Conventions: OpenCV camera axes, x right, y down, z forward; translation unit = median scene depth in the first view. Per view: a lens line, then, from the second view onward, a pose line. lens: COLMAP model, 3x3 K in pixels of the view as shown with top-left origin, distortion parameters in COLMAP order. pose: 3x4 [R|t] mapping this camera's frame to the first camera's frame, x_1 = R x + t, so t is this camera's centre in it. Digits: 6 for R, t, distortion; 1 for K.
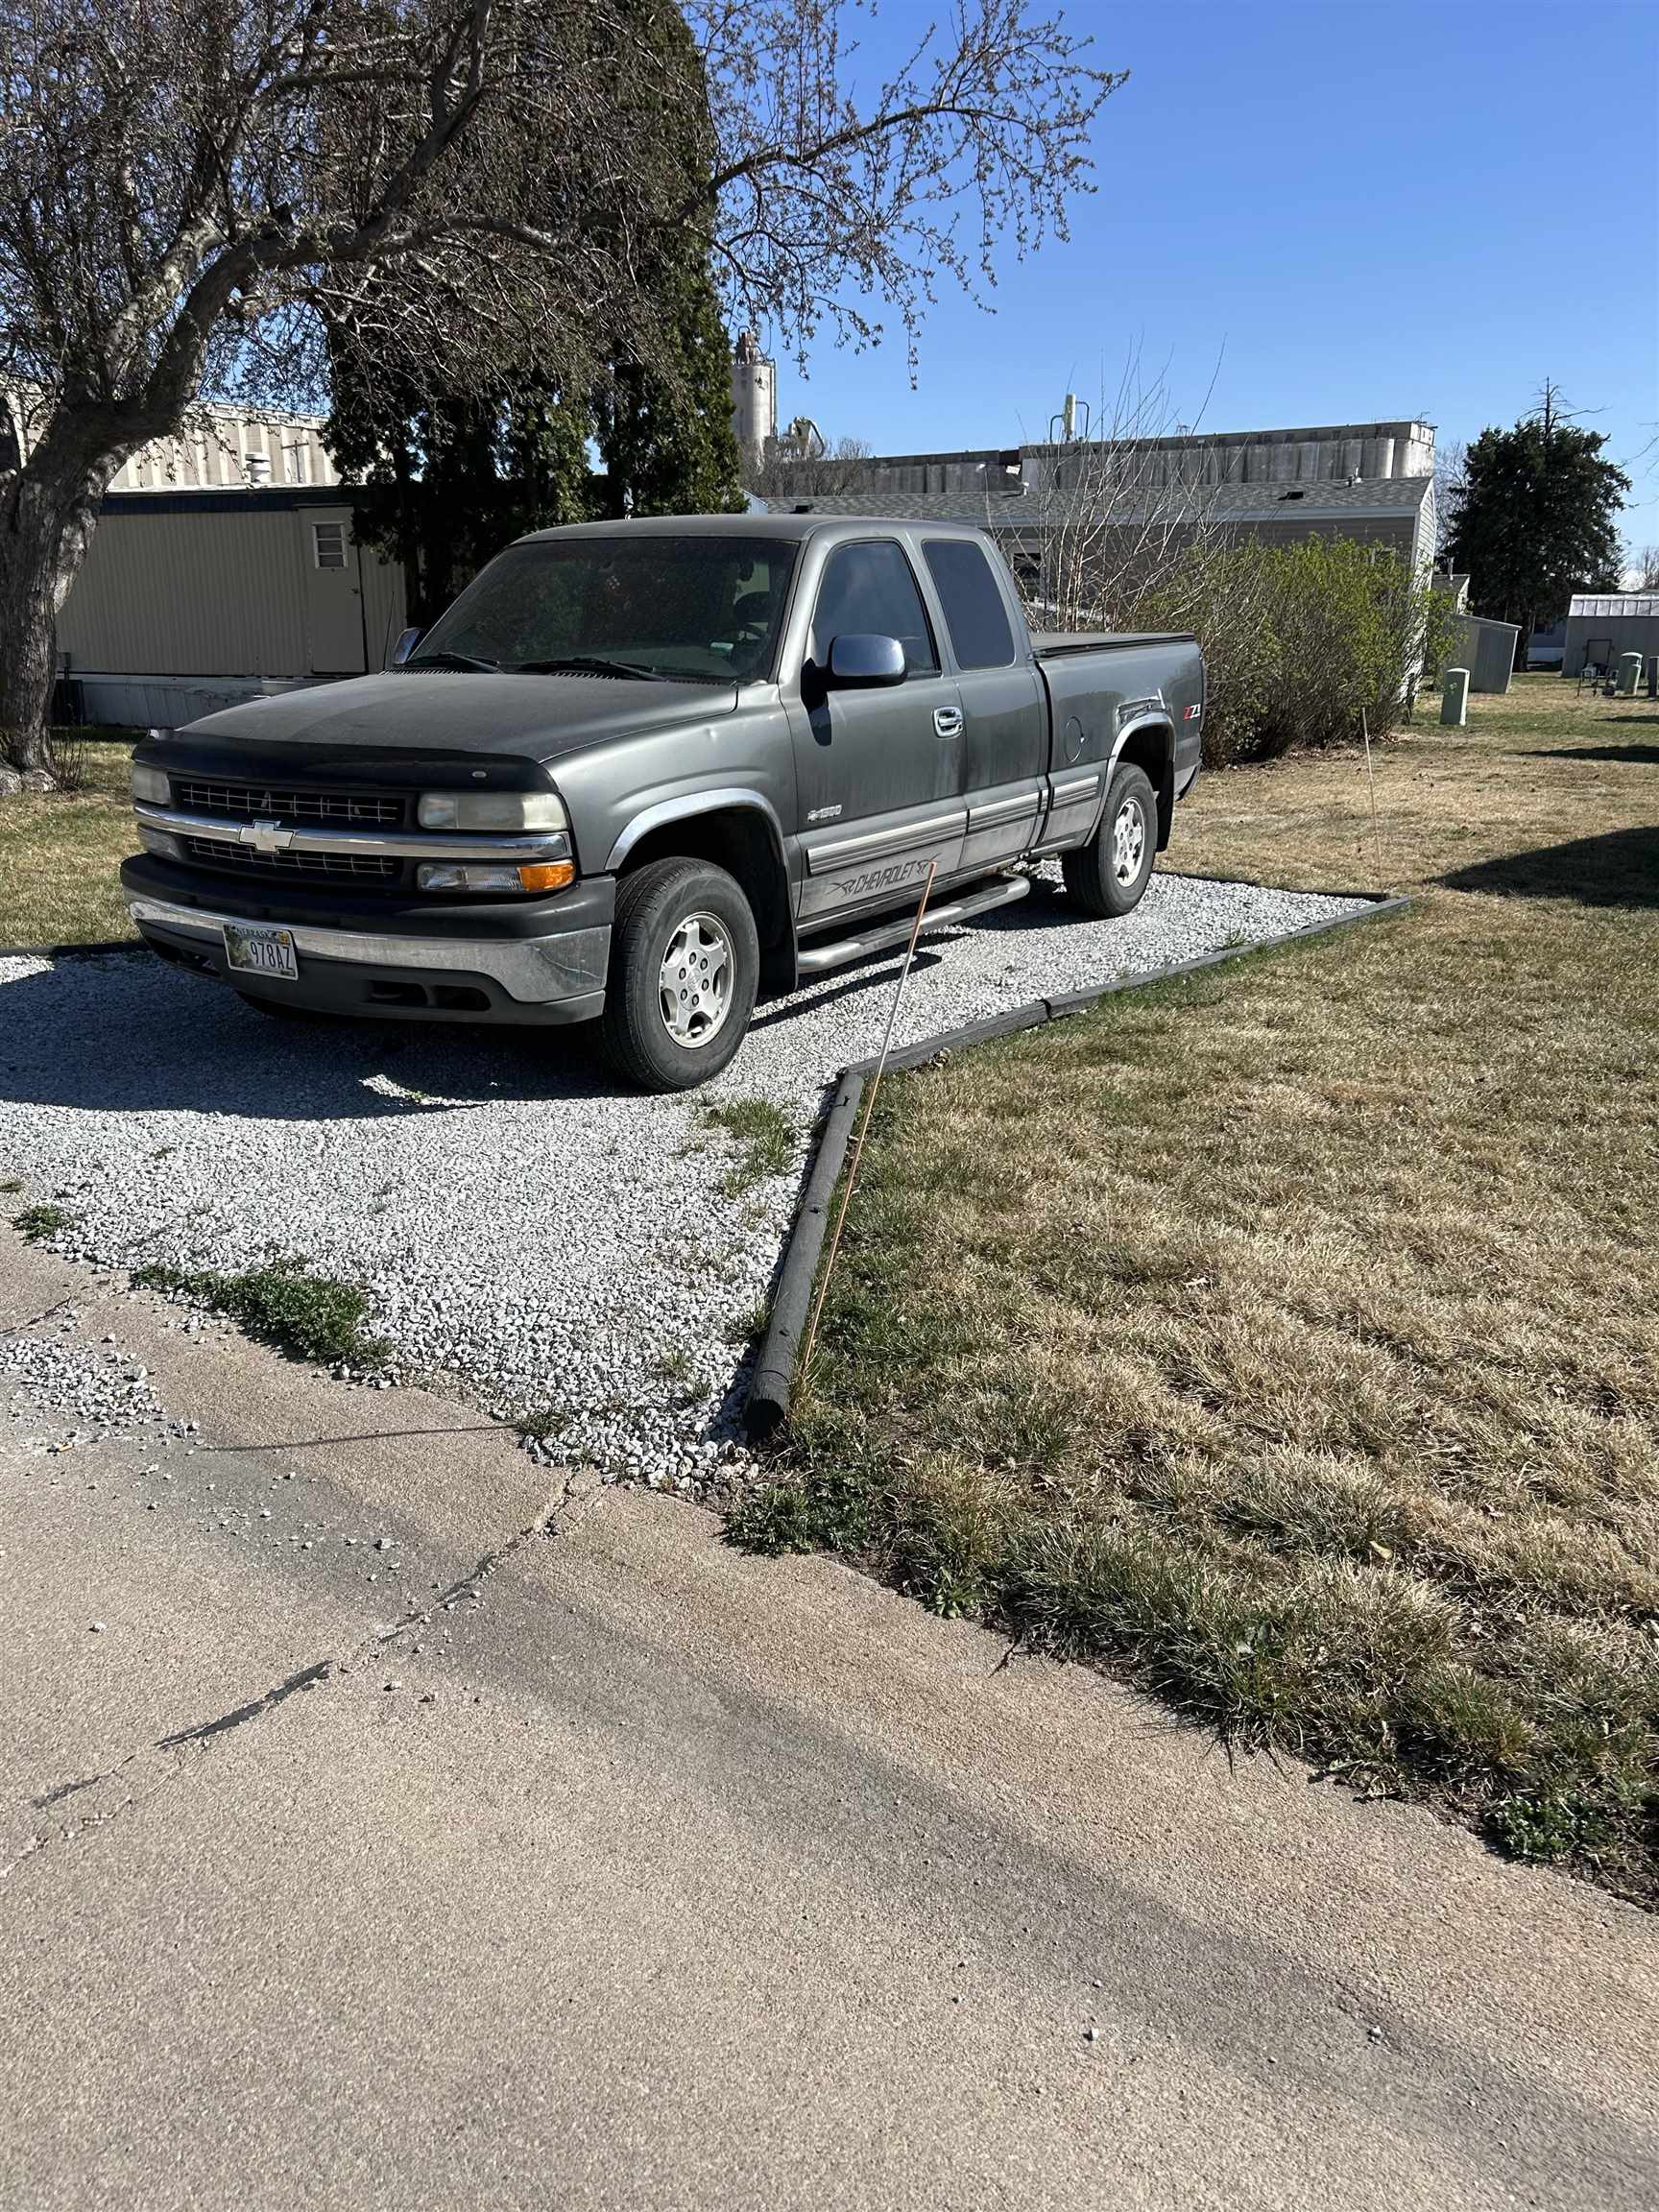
lens RADIAL K [[1665.0, 0, 821.5], [0, 1665.0, 1096.8], [0, 0, 1]] dist [0.039565, 0.001715]
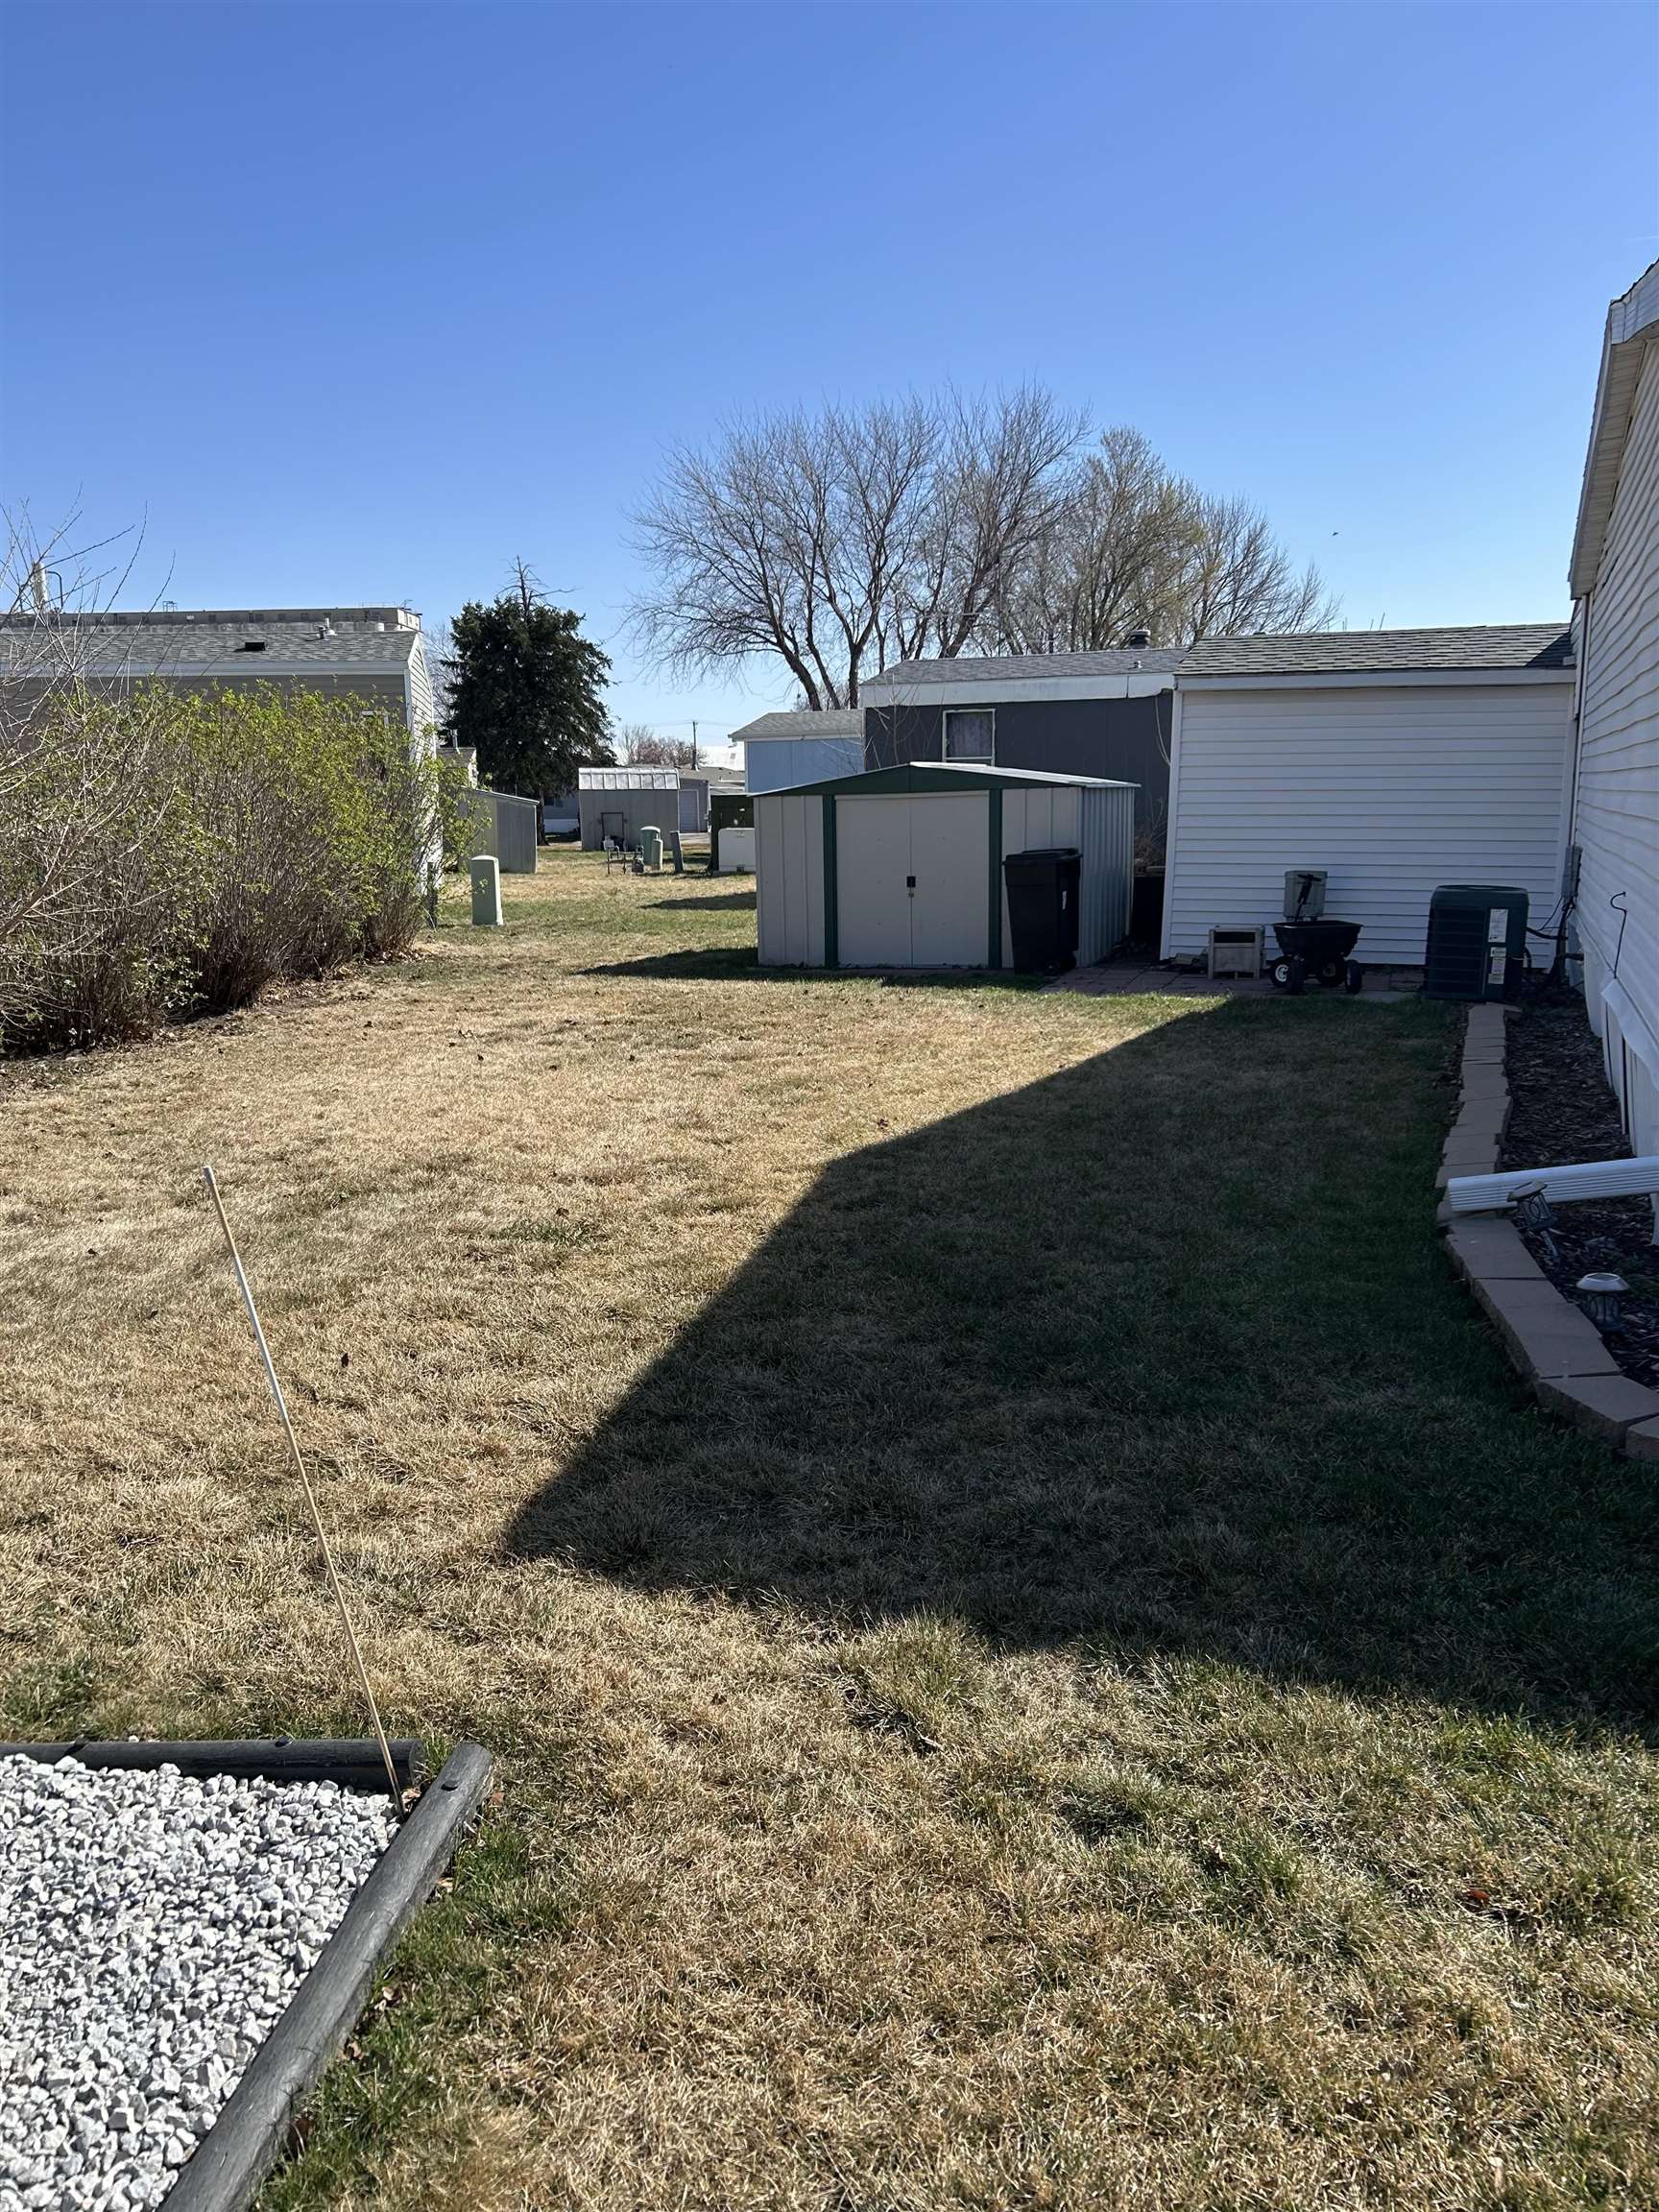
lens RADIAL K [[1673.9, 0, 828.2], [0, 1673.9, 1095.4], [0, 0, 1]] dist [0.039559, -0.047581]
pose [[0.848986, -0.111127, 0.516598, 0.068048], [0.161649, 0.985387, -0.053686, -0.053511], [-0.503083, 0.129086, 0.854543, 0.182820]]
